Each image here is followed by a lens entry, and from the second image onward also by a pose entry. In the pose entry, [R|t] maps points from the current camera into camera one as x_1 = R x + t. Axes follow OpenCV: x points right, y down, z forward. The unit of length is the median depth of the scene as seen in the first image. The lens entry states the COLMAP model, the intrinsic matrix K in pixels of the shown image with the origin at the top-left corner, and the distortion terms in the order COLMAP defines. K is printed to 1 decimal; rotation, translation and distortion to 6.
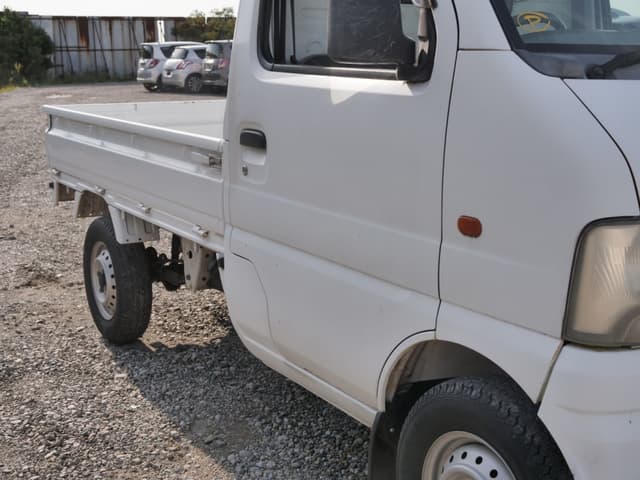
lens RADIAL K [[937.6, 0, 320.1], [0, 937.6, 241.6], [0, 0, 1]] dist [0.010471, 0.000000]
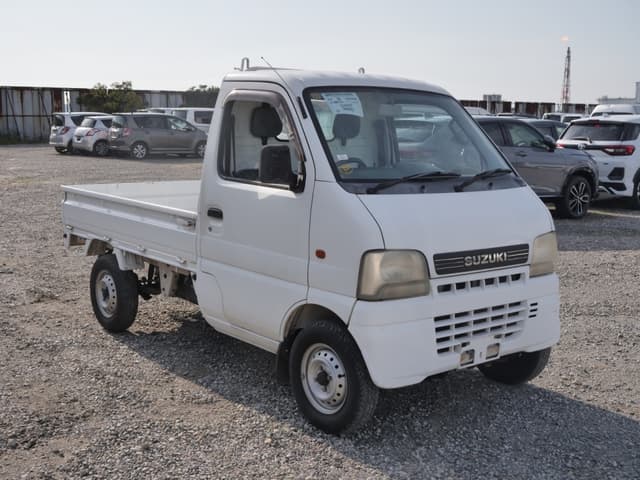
lens RADIAL K [[840.2, 0, 333.8], [0, 840.2, 237.5], [0, 0, 1]] dist [0.003347, 0.000000]
pose [[0.987799, -0.000022, 0.155736, -0.066542], [0.008705, 0.998444, -0.055074, 0.028306], [-0.155493, 0.055757, 0.986262, -0.528893]]
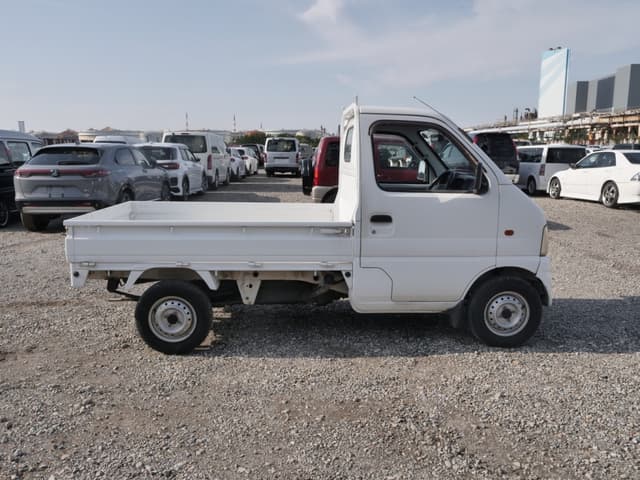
lens RADIAL K [[529.8, 0, 322.6], [0, 529.8, 240.4], [0, 0, 1]] dist [-0.002270, 0.005919]
pose [[0.463824, -0.140791, 0.874668, -0.920847], [0.169825, 0.983112, 0.068191, -0.116352], [-0.869498, 0.116912, 0.479901, 0.305206]]
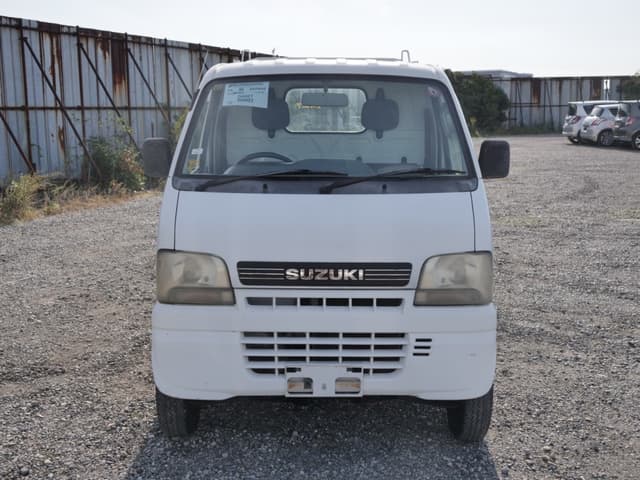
lens RADIAL K [[840.2, 0, 315.1], [0, 840.2, 243.3], [0, 0, 1]] dist [0.003347, 0.000000]
pose [[0.846277, 0.084970, -0.525923, 0.746854], [-0.100748, 0.994911, -0.001374, -0.032214], [0.523130, 0.054148, 0.850531, -0.278350]]
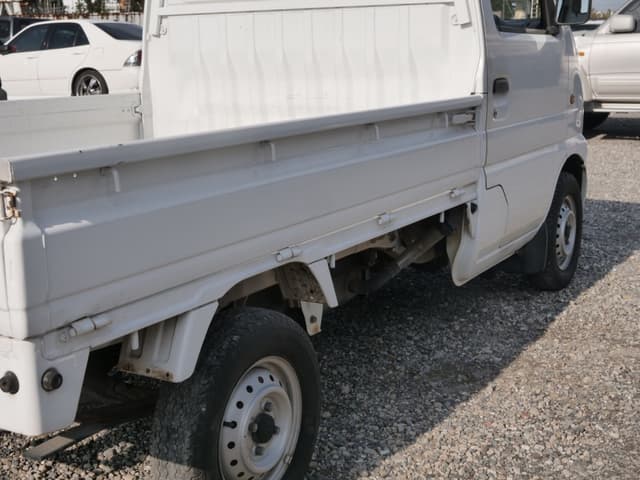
lens RADIAL K [[906.4, 0, 319.6], [0, 906.4, 240.0], [0, 0, 1]] dist [0.005774, 0.000000]
pose [[-0.471511, -0.180823, 0.863123, -0.689056], [0.188865, 0.935336, 0.299126, -0.214806], [-0.861399, 0.304055, -0.406870, 1.166259]]
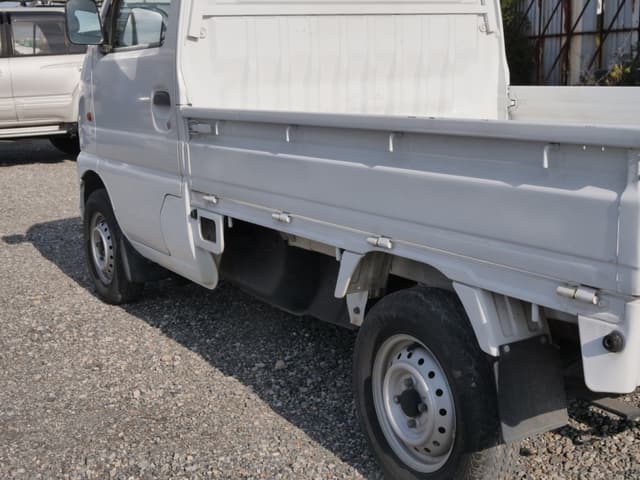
lens RADIAL K [[906.4, 0, 314.6], [0, 906.4, 241.0], [0, 0, 1]] dist [0.005774, 0.000000]
pose [[-0.999386, 0.021366, 0.027768, 0.117894], [0.030415, 0.922484, 0.384835, -0.304142], [-0.017393, 0.385443, -0.922568, 1.672318]]
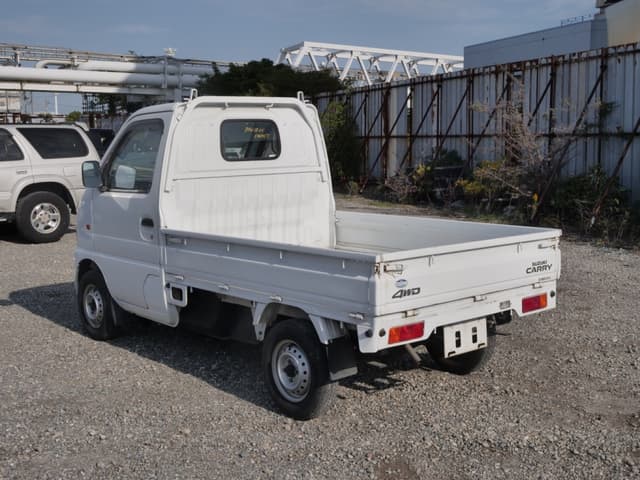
lens RADIAL K [[807.1, 0, 309.0], [0, 807.1, 243.6], [0, 0, 1]] dist [0.001362, 0.000000]
pose [[-0.990070, 0.028998, -0.137552, 0.197938], [-0.016666, 0.947380, 0.319678, -0.512730], [0.139584, 0.318796, -0.937489, 2.176220]]
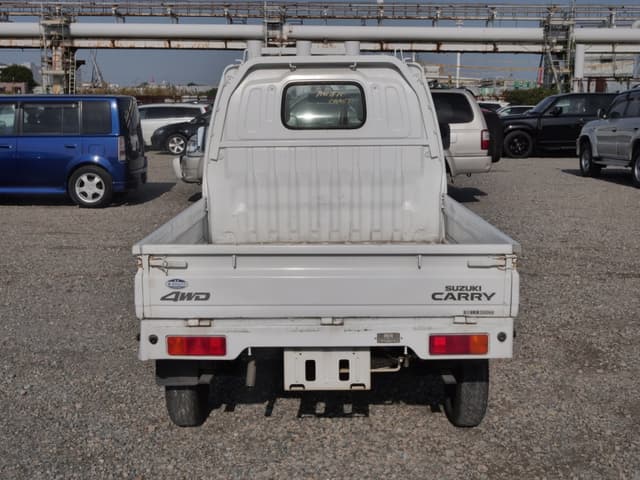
lens RADIAL K [[840.2, 0, 322.9], [0, 840.2, 240.1], [0, 0, 1]] dist [0.003347, 0.000000]
pose [[-0.855802, -0.078792, 0.511268, -0.581755], [0.103778, 0.942090, 0.318899, -0.446102], [-0.506787, 0.325972, -0.798066, 1.865733]]
